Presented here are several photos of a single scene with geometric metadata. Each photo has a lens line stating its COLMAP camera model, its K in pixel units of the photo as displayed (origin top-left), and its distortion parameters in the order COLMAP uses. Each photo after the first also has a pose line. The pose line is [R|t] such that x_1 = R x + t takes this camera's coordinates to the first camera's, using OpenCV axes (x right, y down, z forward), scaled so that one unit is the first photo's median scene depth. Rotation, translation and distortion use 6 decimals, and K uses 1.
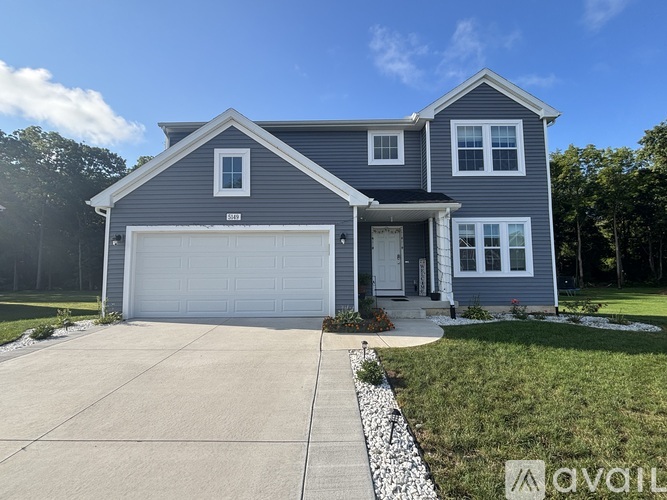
lens RADIAL K [[286.1, 0, 333.5], [0, 286.1, 250.0], [0, 0, 1]] dist [0.016926, -0.000143]
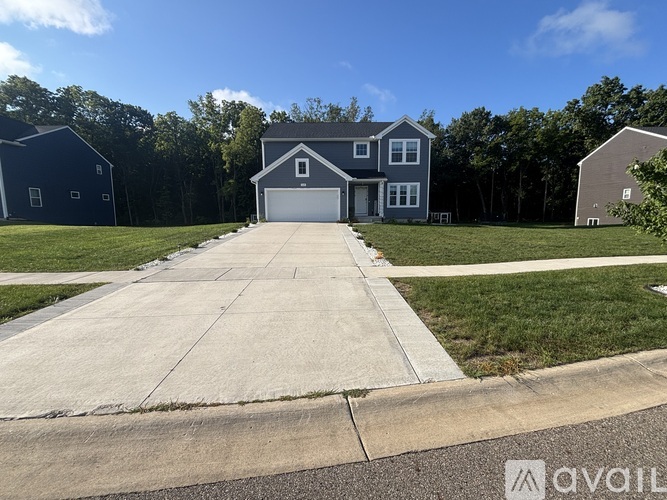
lens RADIAL K [[286.1, 0, 333.5], [0, 286.1, 250.0], [0, 0, 1]] dist [0.016926, -0.000143]
pose [[0.999619, -0.006288, 0.026858, -0.110508], [0.000828, 0.980074, 0.198630, -0.038072], [-0.027572, -0.198532, 0.979707, -1.464669]]
